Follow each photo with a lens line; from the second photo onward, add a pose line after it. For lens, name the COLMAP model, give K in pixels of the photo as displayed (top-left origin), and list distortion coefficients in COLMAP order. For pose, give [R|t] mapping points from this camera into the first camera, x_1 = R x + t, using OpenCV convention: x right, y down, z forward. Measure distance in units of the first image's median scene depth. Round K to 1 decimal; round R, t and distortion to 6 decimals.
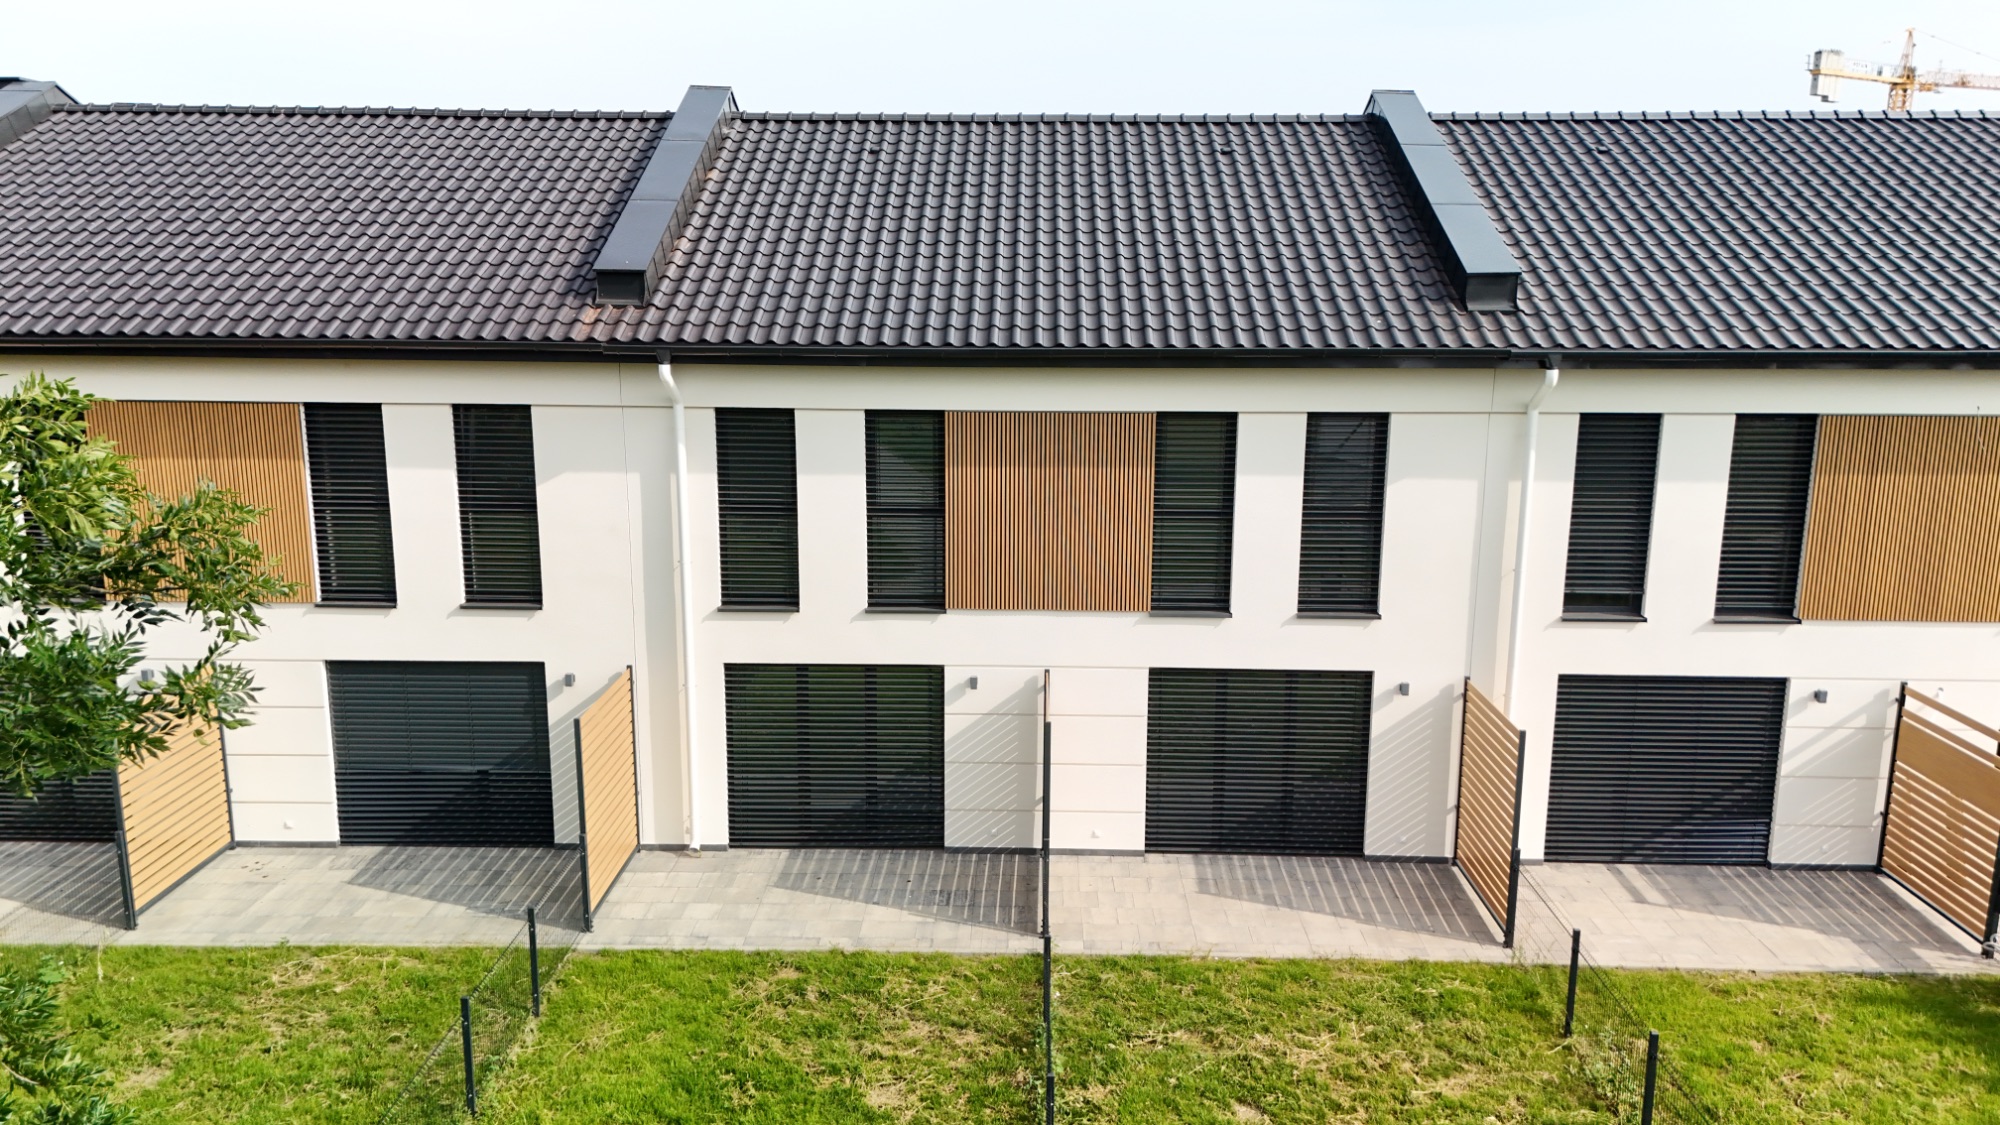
lens RADIAL K [[1475.3, 0, 1000.0], [0, 1475.3, 562.5], [0, 0, 1]] dist [0.096324, -0.076239]
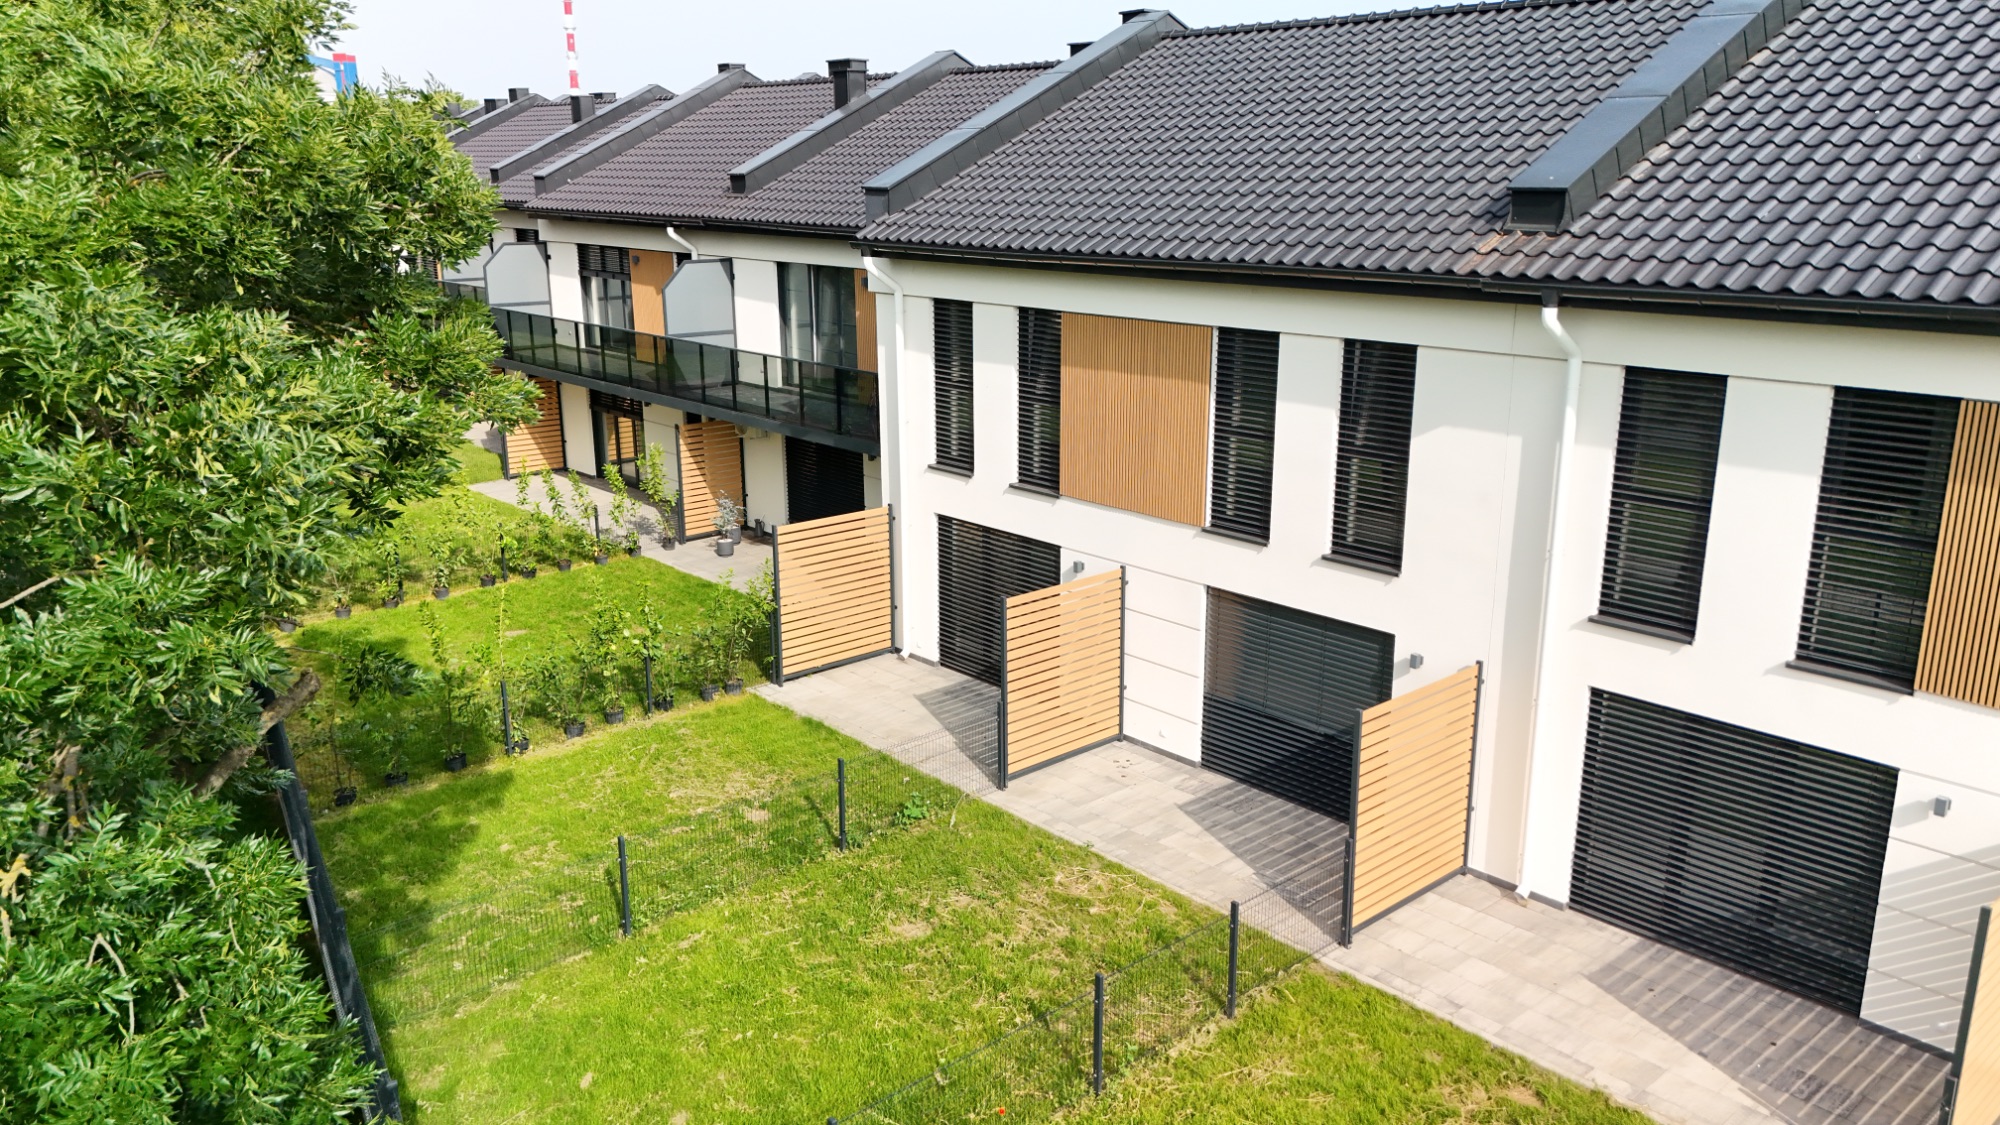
lens RADIAL K [[1463.2, 0, 1000.0], [0, 1463.2, 562.5], [0, 0, 1]] dist [0.026138, -0.007472]
pose [[0.674512, 0.185645, -0.714541, 0.154800], [-0.138383, 0.982505, 0.124634, -0.052945], [0.725178, 0.014813, 0.688402, 0.228252]]
